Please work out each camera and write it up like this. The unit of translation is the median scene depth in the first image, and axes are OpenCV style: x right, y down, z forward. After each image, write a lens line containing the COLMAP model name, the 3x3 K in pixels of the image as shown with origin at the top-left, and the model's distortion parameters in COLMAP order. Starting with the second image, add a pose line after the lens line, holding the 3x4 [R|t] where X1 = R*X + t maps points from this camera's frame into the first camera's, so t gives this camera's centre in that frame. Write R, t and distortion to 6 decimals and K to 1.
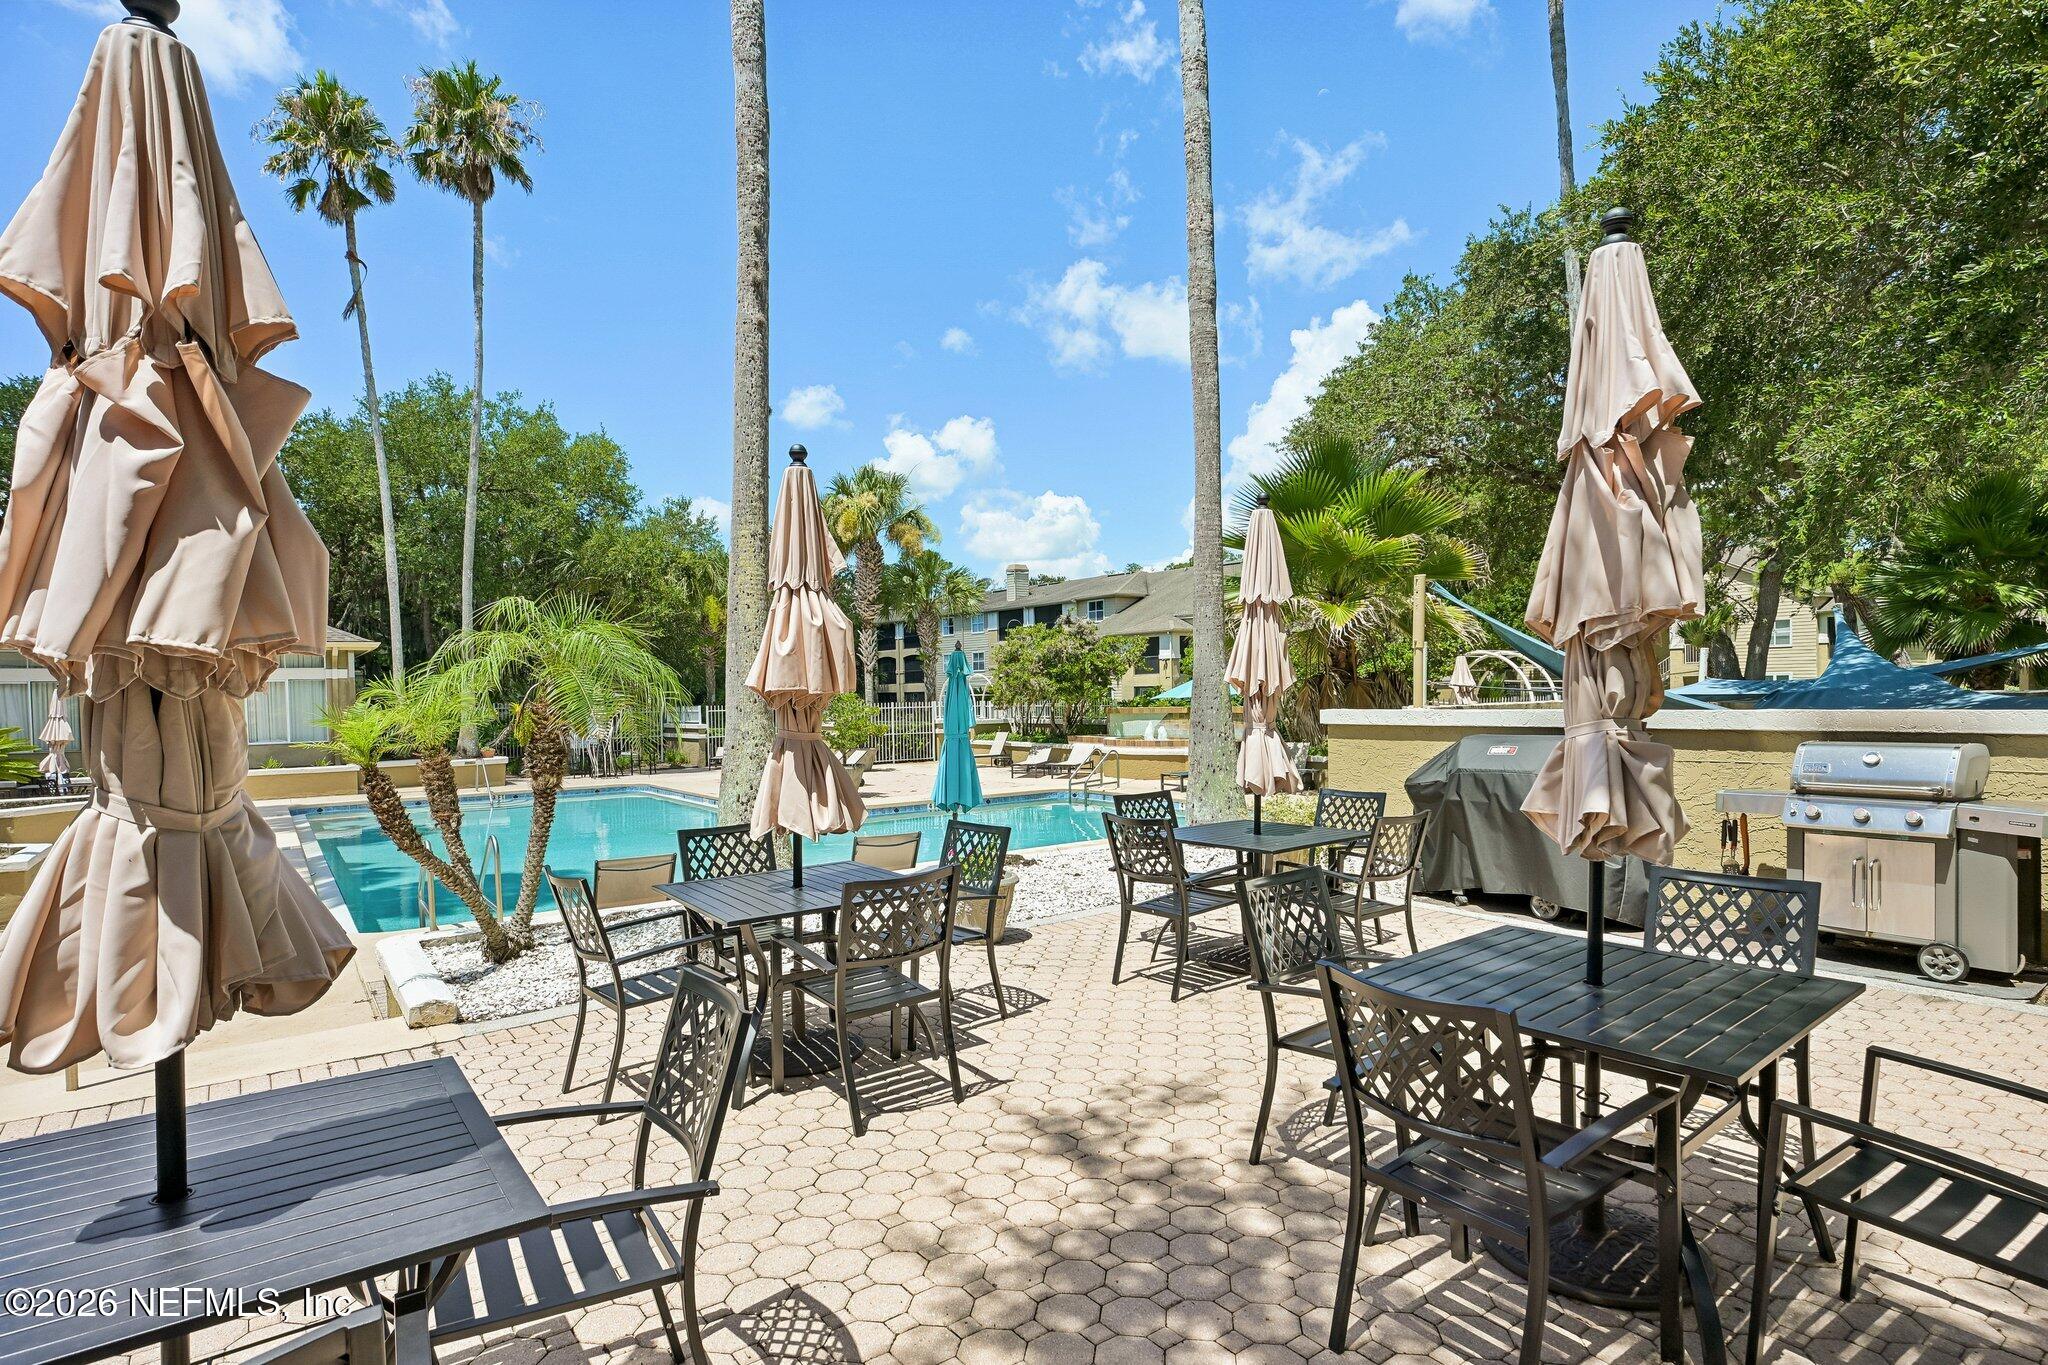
lens RADIAL K [[1072.1, 0, 1021.1], [0, 1072.1, 692.6], [0, 0, 1]] dist [-0.000159, 0.000093]
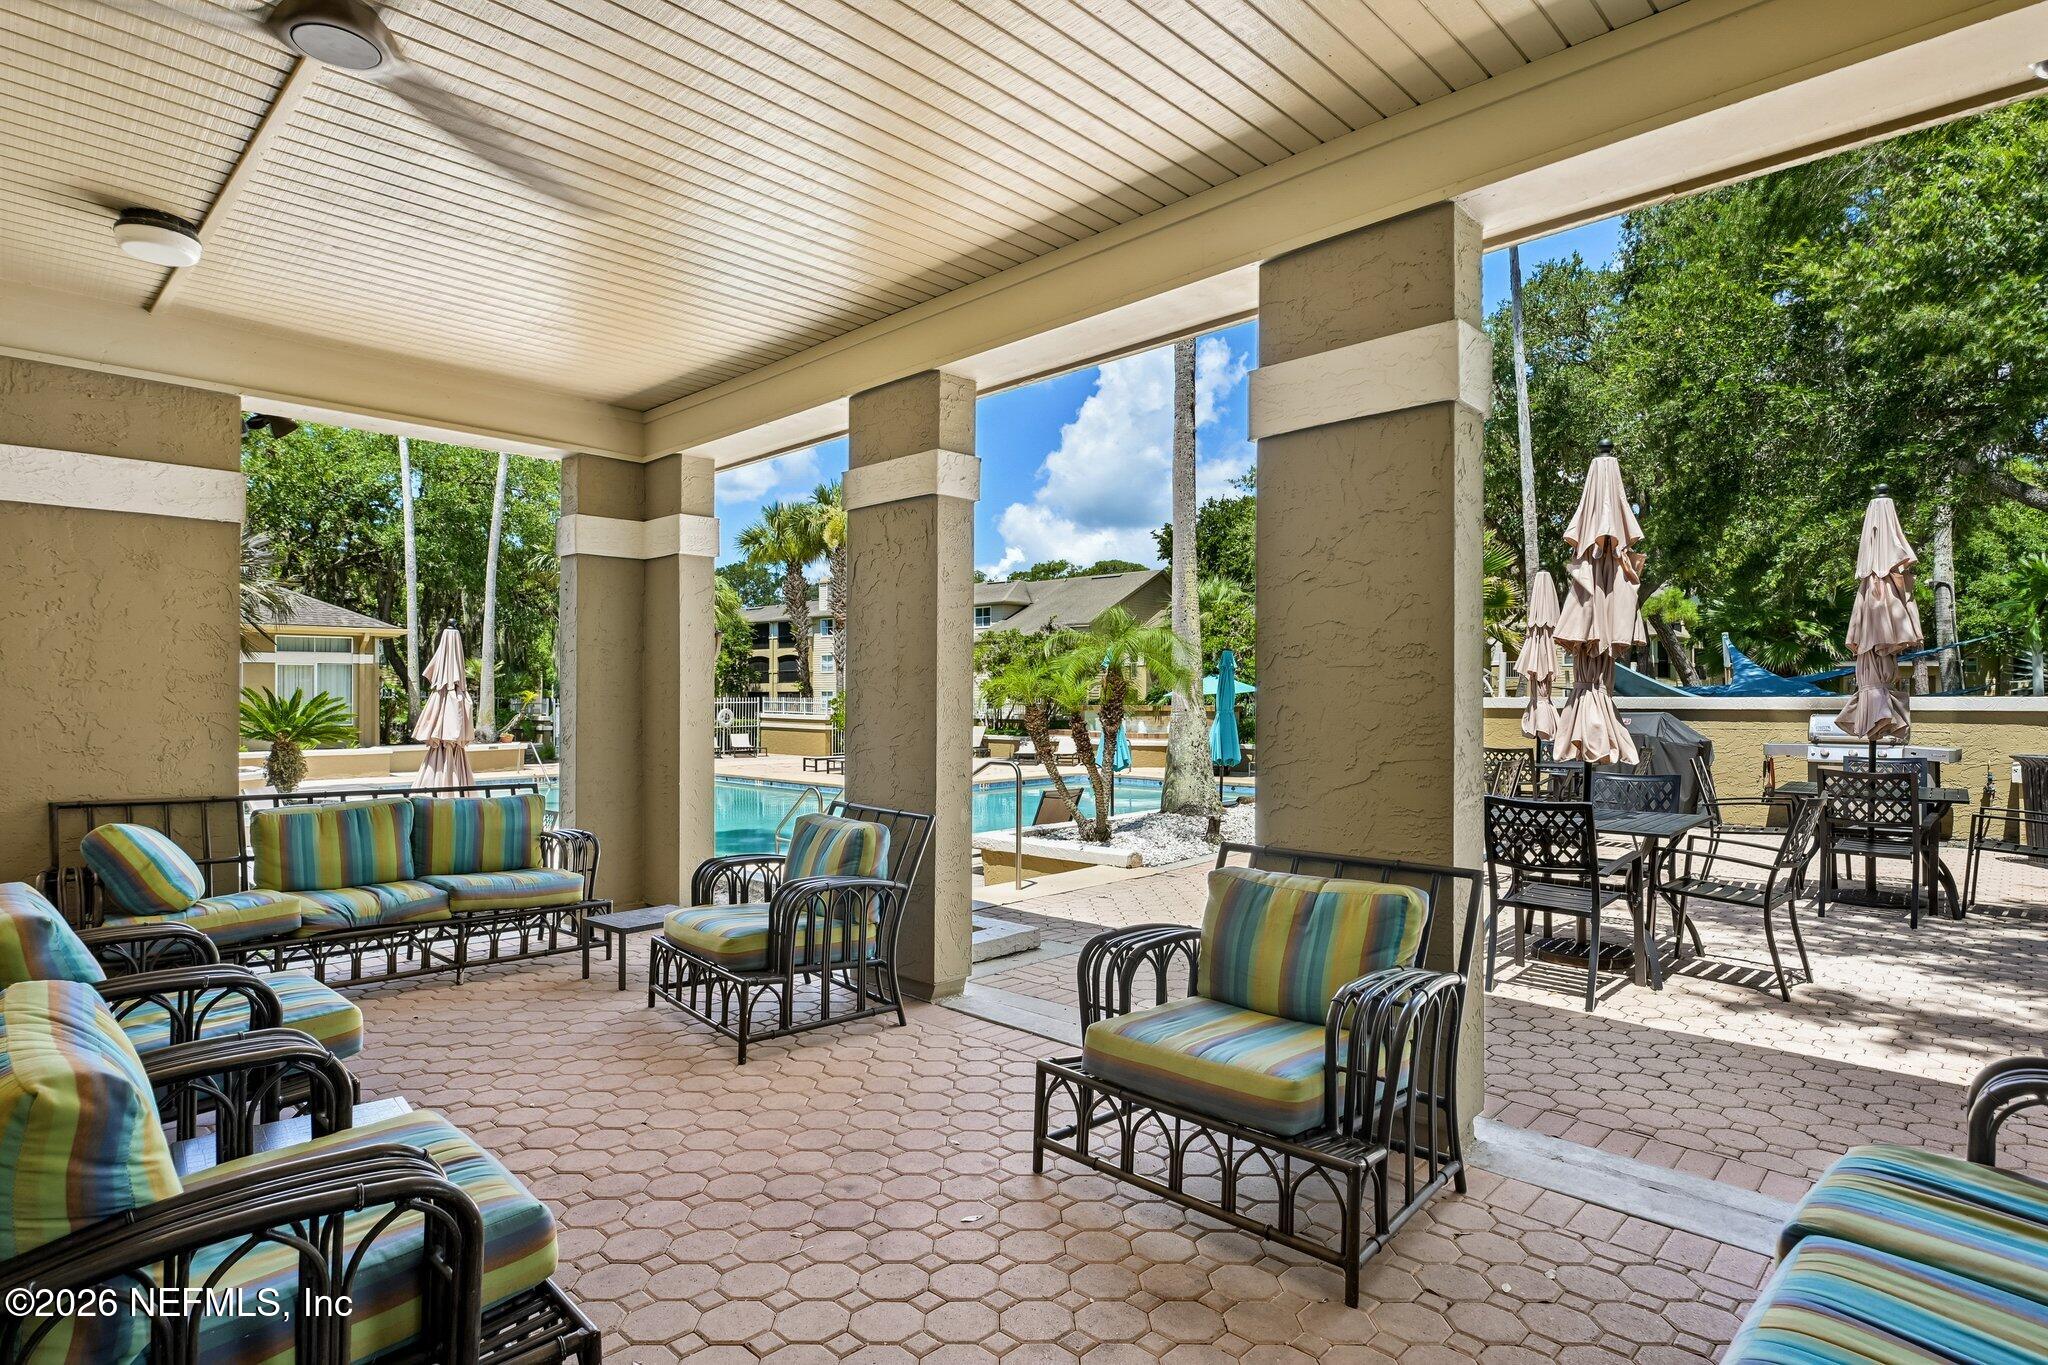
lens RADIAL K [[1067.4, 0, 1025.4], [0, 1067.4, 678.0], [0, 0, 1]] dist [0.000078, 0.000015]
pose [[0.987628, 0.021099, 0.155387, -0.166976], [-0.018344, 0.999649, -0.019141, 0.008963], [-0.155736, 0.016054, 0.987668, -0.107912]]
